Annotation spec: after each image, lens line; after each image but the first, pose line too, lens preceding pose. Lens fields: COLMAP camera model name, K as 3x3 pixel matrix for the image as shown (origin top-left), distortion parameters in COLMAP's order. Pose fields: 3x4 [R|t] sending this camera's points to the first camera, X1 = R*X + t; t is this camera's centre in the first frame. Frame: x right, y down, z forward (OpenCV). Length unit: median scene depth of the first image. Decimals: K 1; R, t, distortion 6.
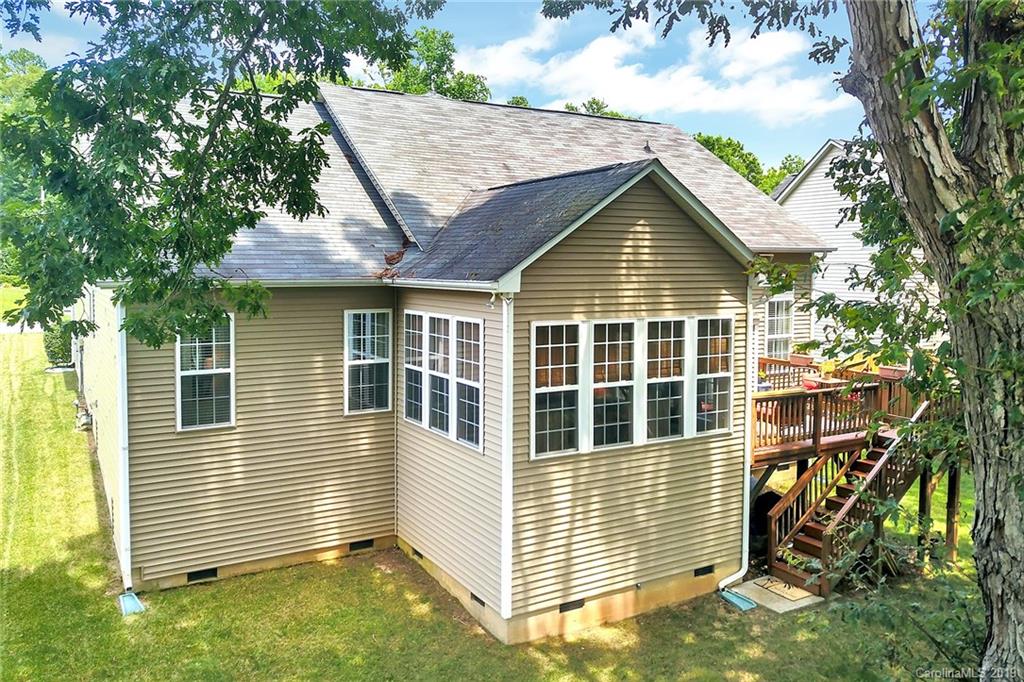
lens RADIAL K [[808.9, 0, 505.5], [0, 808.9, 312.0], [0, 0, 1]] dist [-0.002016, 0.001335]
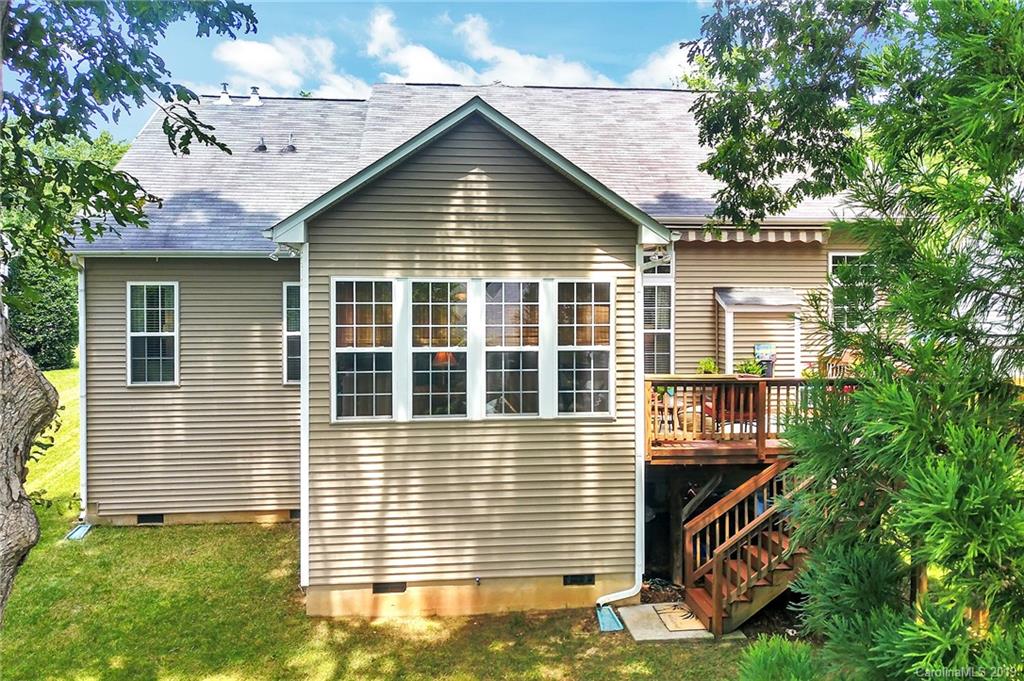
lens RADIAL K [[808.9, 0, 505.5], [0, 808.9, 311.5], [0, 0, 1]] dist [-0.002016, 0.001335]
pose [[0.910634, 0.005747, -0.413173, 0.550160], [-0.022940, 0.999064, -0.036663, 0.074819], [0.412576, 0.042865, 0.909914, 0.191636]]
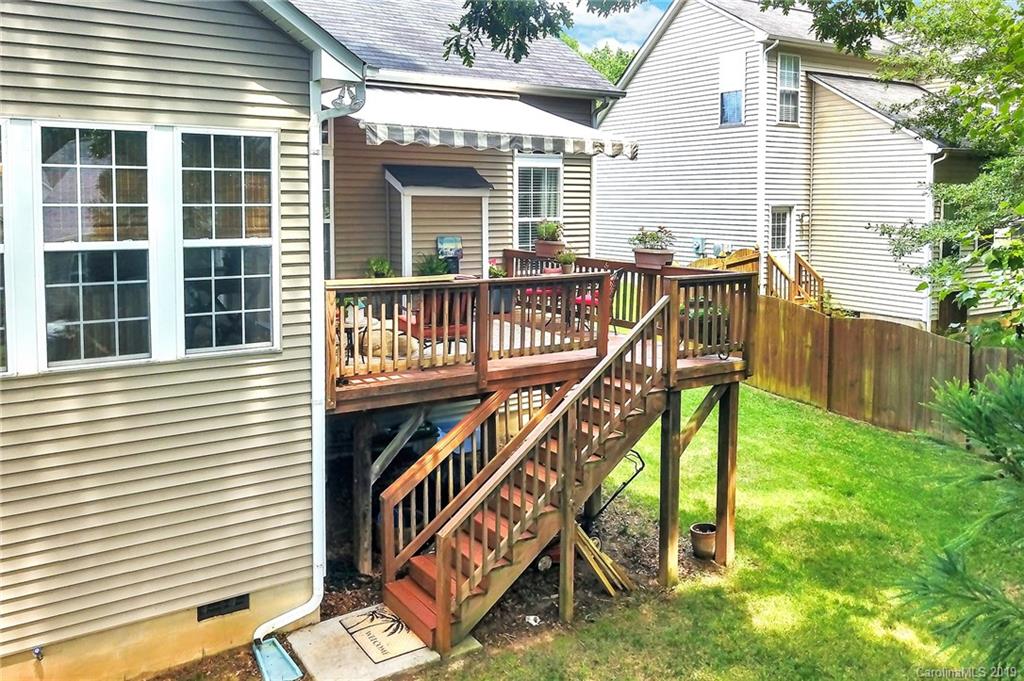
lens RADIAL K [[837.5, 0, 523.1], [0, 837.5, 262.6], [0, 0, 1]] dist [0.010160, -0.001128]
pose [[0.997828, -0.003173, 0.065799, 0.427633], [0.002388, 0.999925, 0.012004, 0.089036], [-0.065832, -0.011820, 0.997761, 0.454534]]
